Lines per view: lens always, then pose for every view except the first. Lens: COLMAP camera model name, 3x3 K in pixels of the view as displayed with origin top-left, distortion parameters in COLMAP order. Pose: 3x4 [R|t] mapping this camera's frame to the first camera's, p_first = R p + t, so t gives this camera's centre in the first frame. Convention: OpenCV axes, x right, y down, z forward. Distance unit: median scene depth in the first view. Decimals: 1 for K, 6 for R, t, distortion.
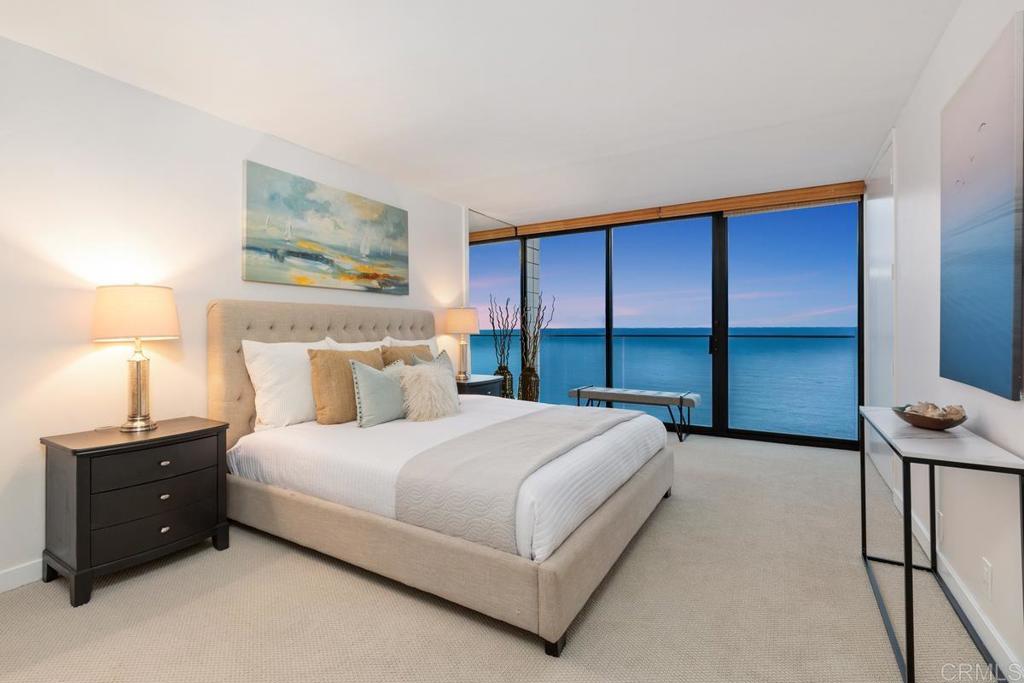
lens RADIAL K [[451.6, 0, 510.8], [0, 451.6, 337.9], [0, 0, 1]] dist [-0.001013, 0.000182]
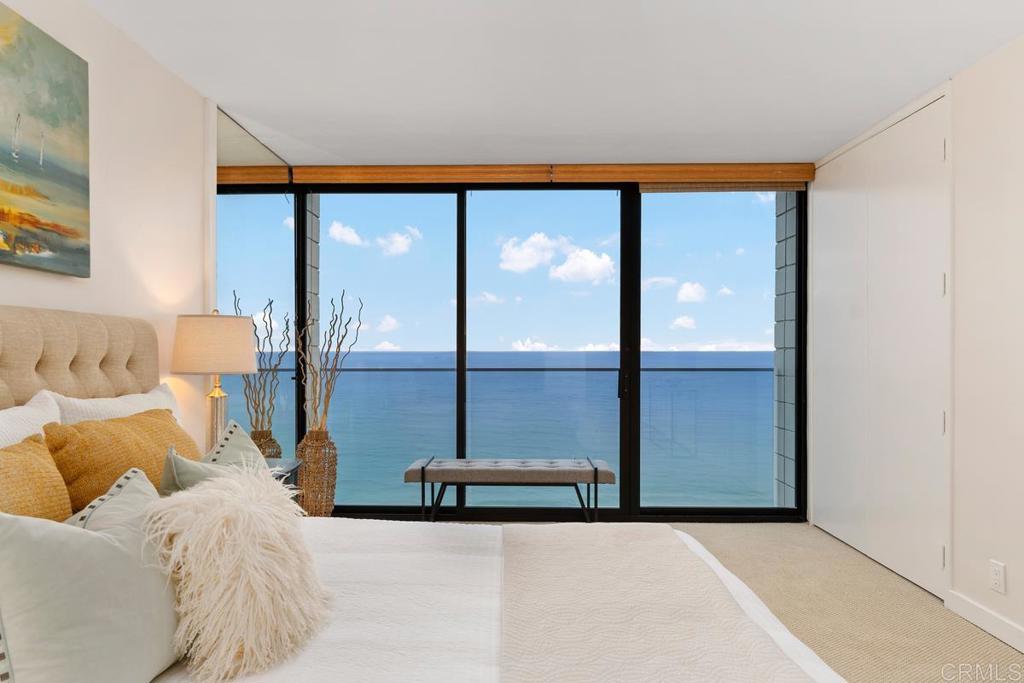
lens RADIAL K [[609.7, 0, 501.5], [0, 609.7, 347.6], [0, 0, 1]] dist [-0.000915, 0.003117]
pose [[0.873083, 0.005150, 0.487544, -0.187868], [0.007737, 0.999672, -0.024415, -0.021521], [-0.487510, 0.025089, 0.872757, 0.406934]]
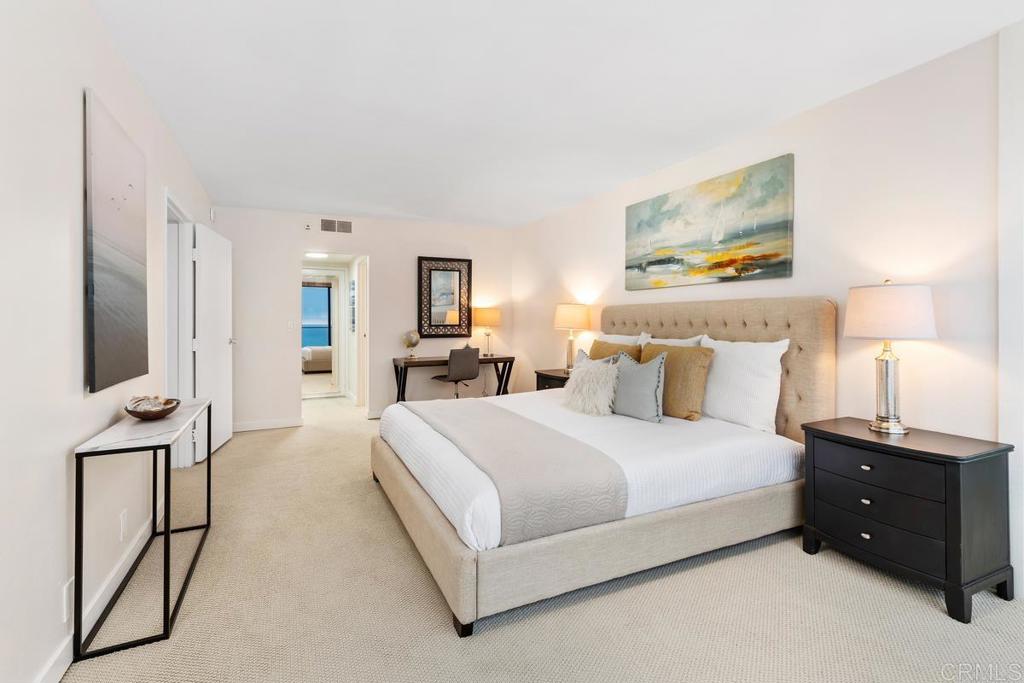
lens RADIAL K [[451.6, 0, 479.3], [0, 451.6, 326.0], [0, 0, 1]] dist [-0.001013, 0.000182]
pose [[-0.591249, -0.001075, -0.806488, 0.640303], [-0.029001, 0.999381, 0.019928, -0.023596], [0.805967, 0.035171, -0.590914, 1.120572]]
